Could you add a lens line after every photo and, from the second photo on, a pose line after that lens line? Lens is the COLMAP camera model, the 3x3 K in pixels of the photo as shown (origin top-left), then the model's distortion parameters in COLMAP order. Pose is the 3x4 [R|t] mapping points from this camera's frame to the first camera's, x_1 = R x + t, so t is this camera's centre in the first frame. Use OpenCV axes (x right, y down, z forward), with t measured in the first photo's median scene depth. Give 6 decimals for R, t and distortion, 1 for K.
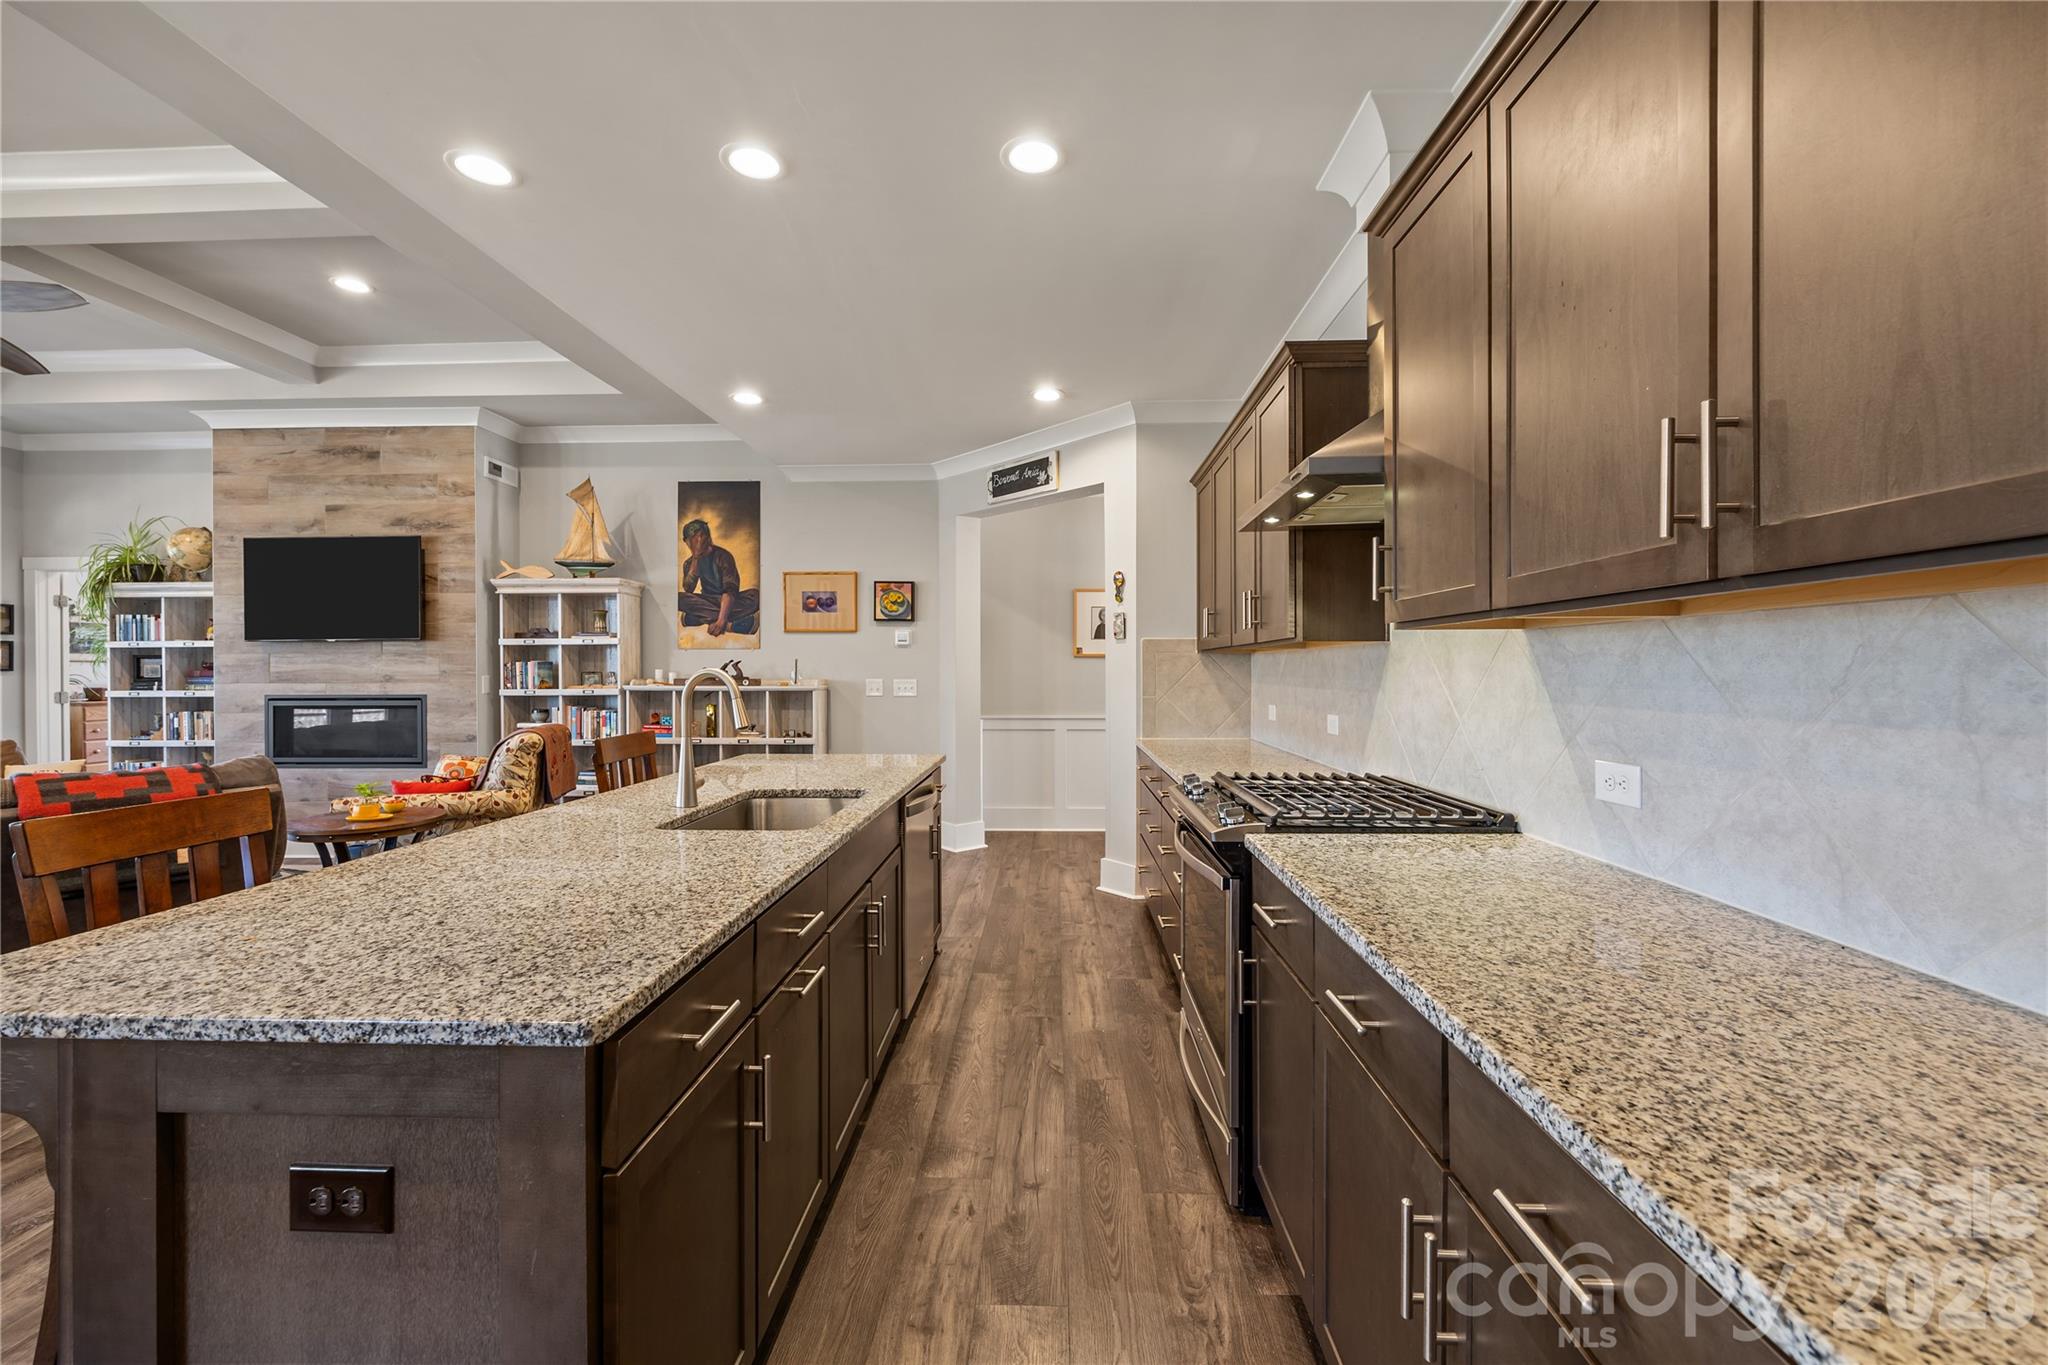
lens RADIAL K [[824.3, 0, 1021.8], [0, 824.3, 675.7], [0, 0, 1]] dist [-0.003866, -0.000589]
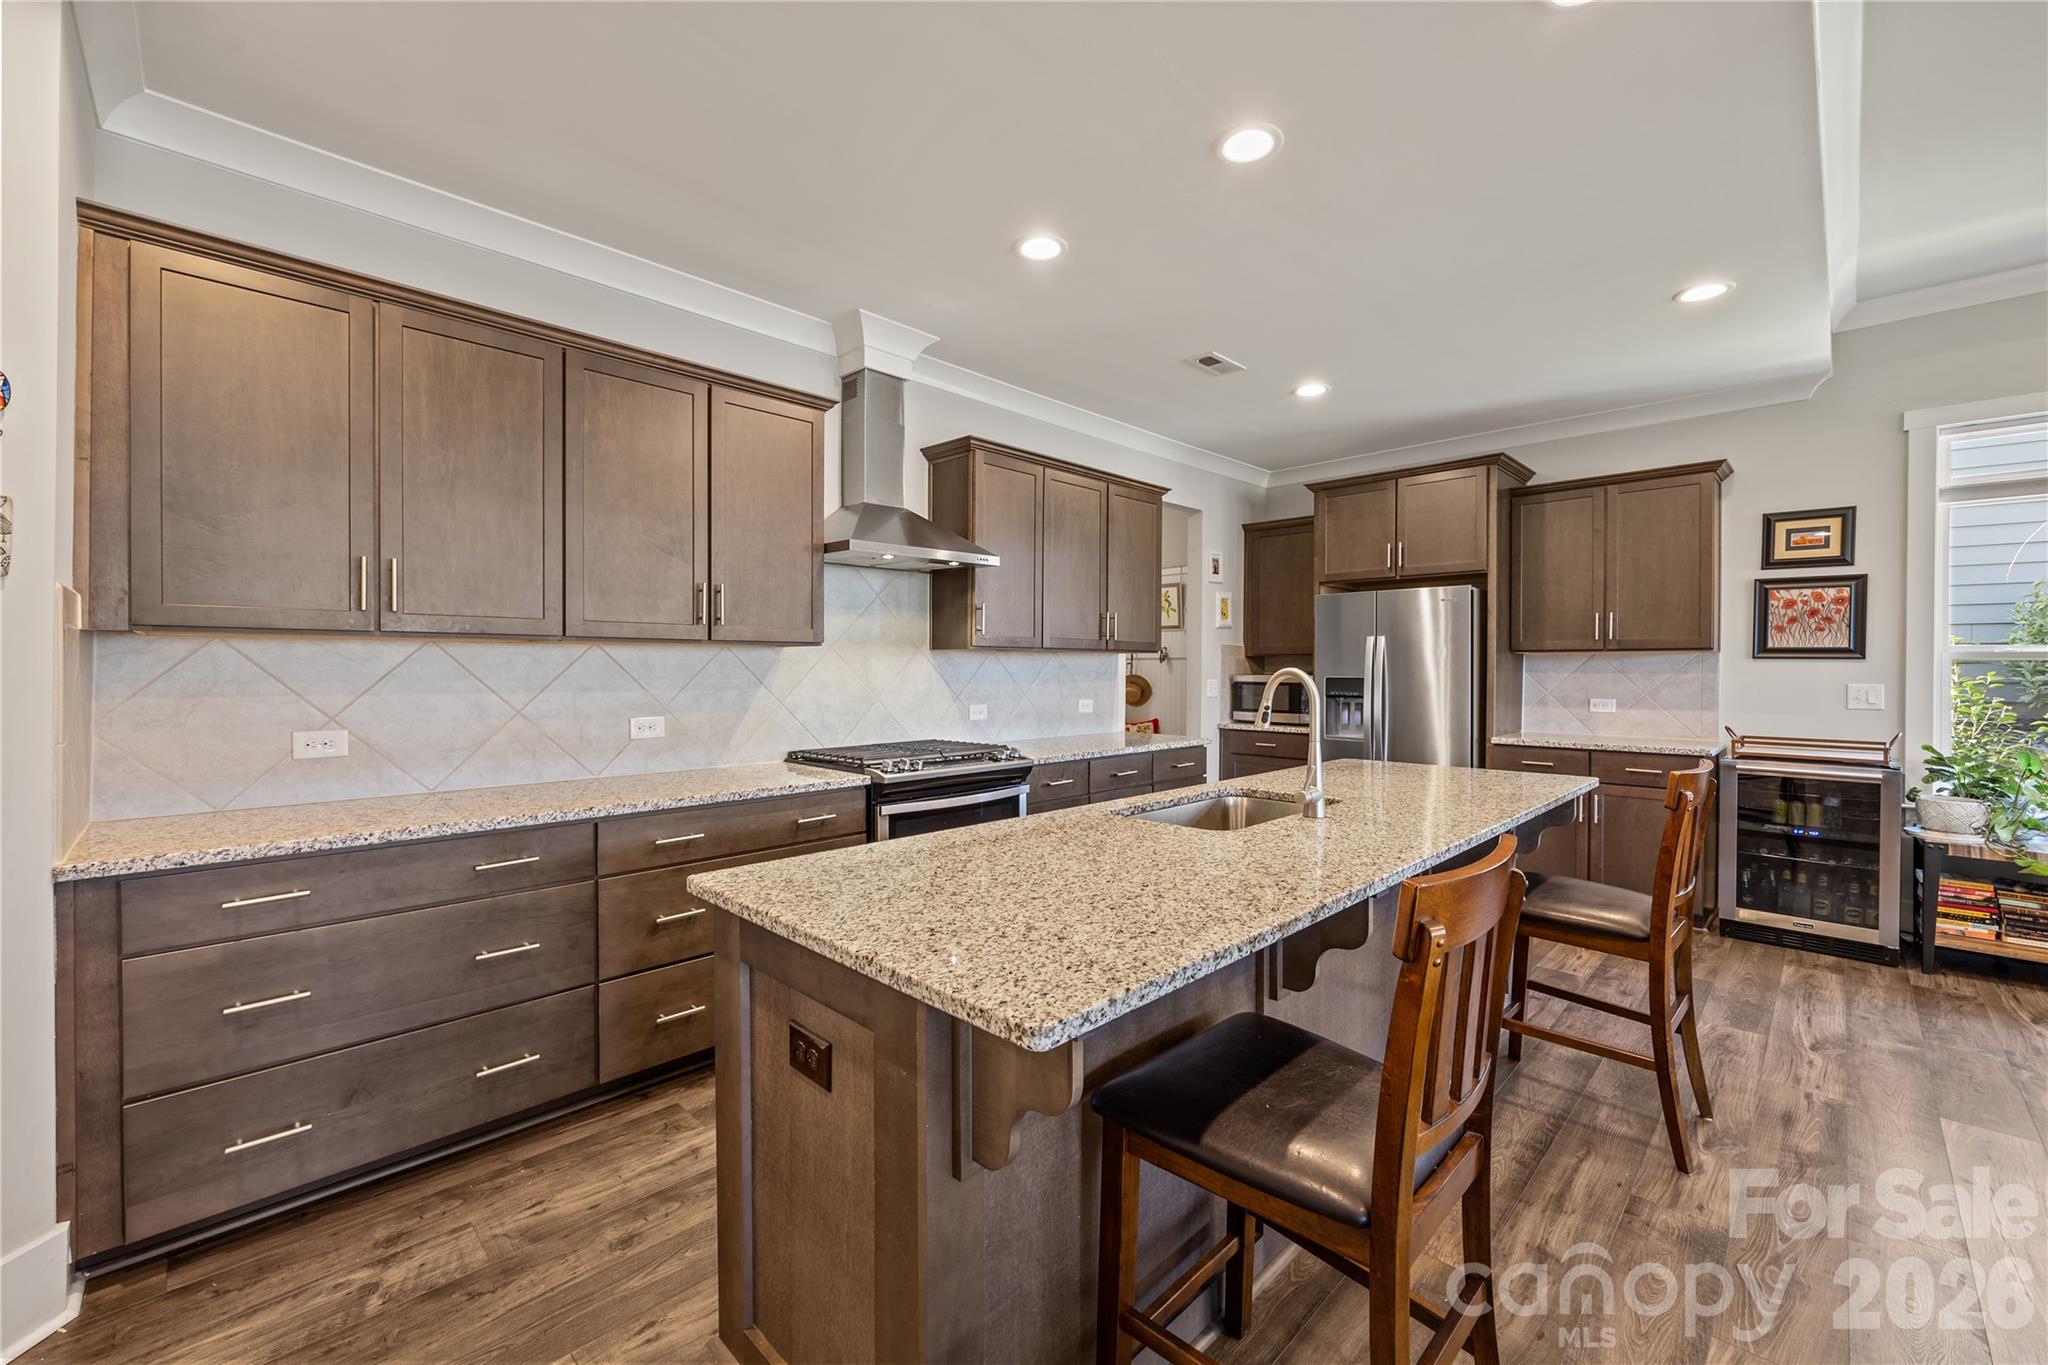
lens RADIAL K [[824.3, 0, 1024.2], [0, 824.3, 670.5], [0, 0, 1]] dist [-0.003866, -0.000589]
pose [[-0.728711, -0.000716, 0.684821, -0.337541], [0.006048, 0.999954, 0.007481, -0.005948], [-0.684794, 0.009593, -0.728673, 0.796282]]
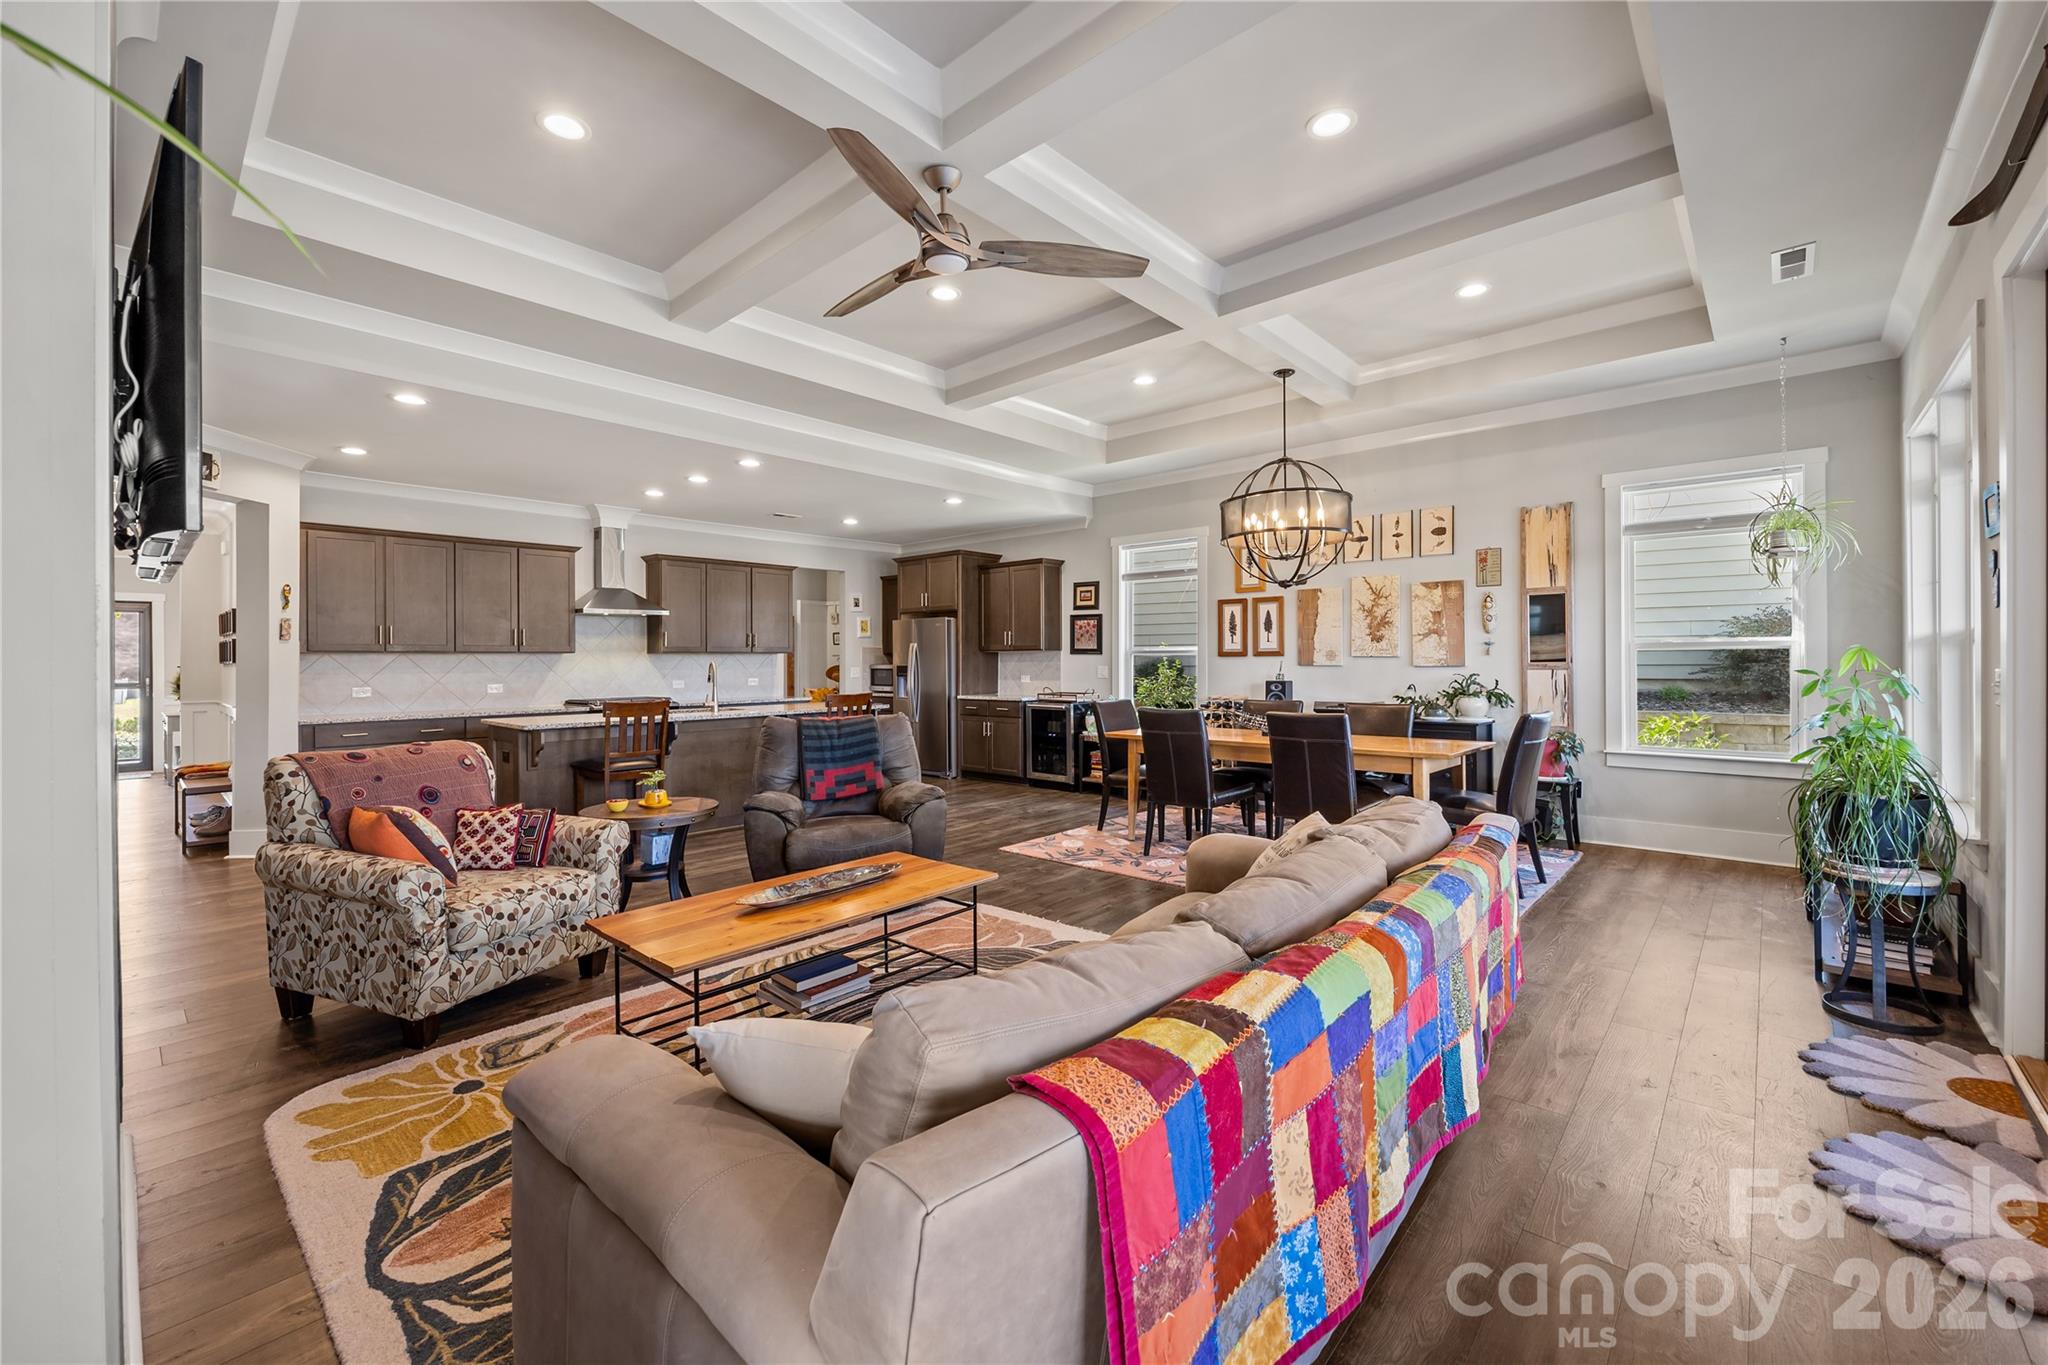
lens RADIAL K [[824.3, 0, 1025.7], [0, 824.3, 658.4], [0, 0, 1]] dist [-0.003866, -0.000589]
pose [[-0.761082, 0.008179, 0.648605, -1.247994], [0.013744, 0.999899, 0.003518, -0.005954], [-0.648511, 0.011592, -0.761117, 1.010910]]
